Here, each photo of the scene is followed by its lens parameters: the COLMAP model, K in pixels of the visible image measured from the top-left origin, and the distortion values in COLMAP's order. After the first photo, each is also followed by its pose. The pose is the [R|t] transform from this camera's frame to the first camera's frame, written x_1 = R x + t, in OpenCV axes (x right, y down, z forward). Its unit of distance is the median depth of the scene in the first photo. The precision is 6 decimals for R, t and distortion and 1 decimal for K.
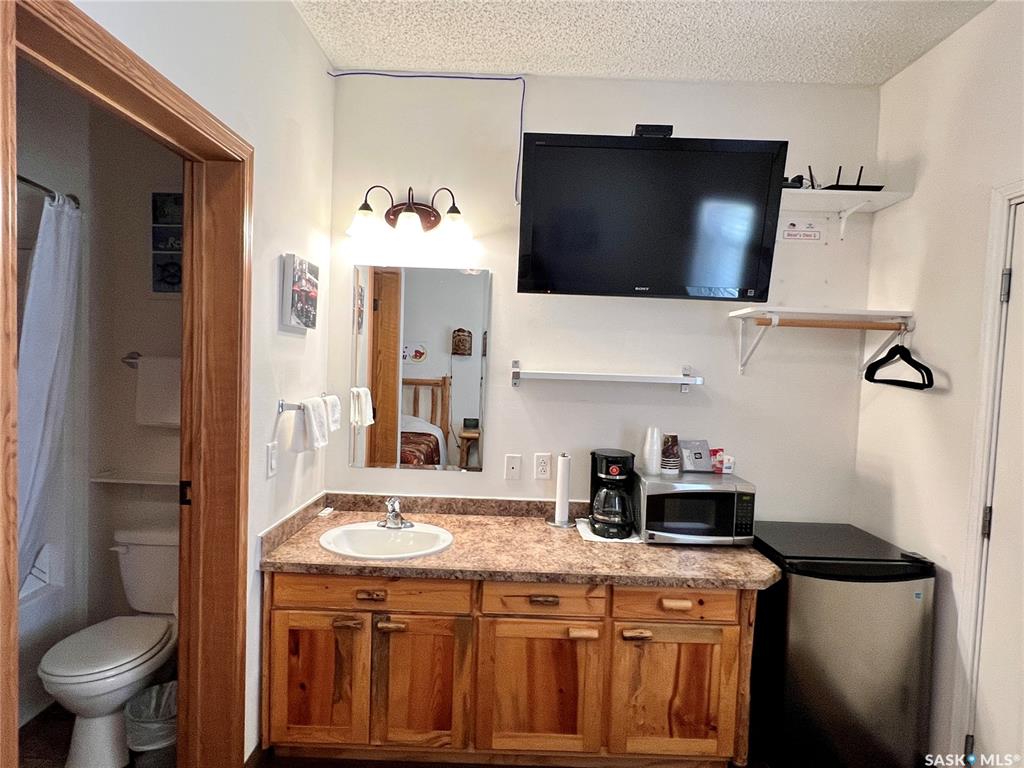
lens RADIAL K [[562.3, 0, 514.0], [0, 562.3, 386.9], [0, 0, 1]] dist [-0.007628, -0.000368]
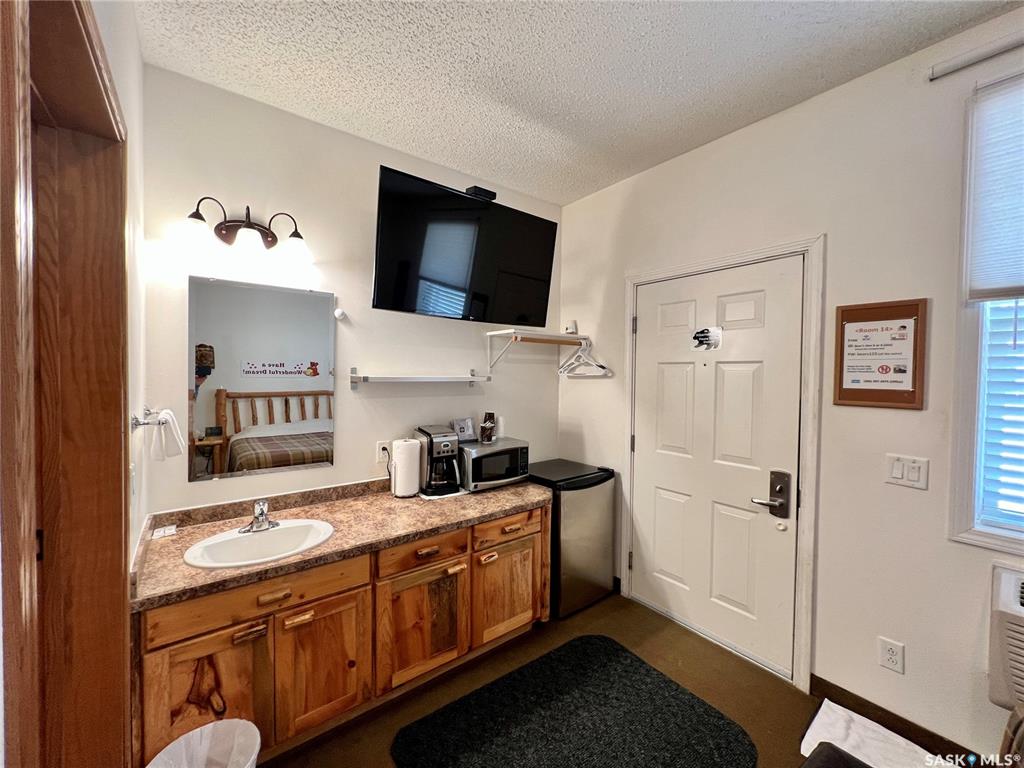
lens RADIAL K [[411.0, 0, 511.8], [0, 411.0, 378.2], [0, 0, 1]] dist [0.013210, 0.000287]
pose [[0.788163, -0.038997, 0.614230, -0.303546], [0.058835, 0.998194, -0.012120, 0.007554], [-0.612648, 0.045690, 0.789034, 0.100058]]
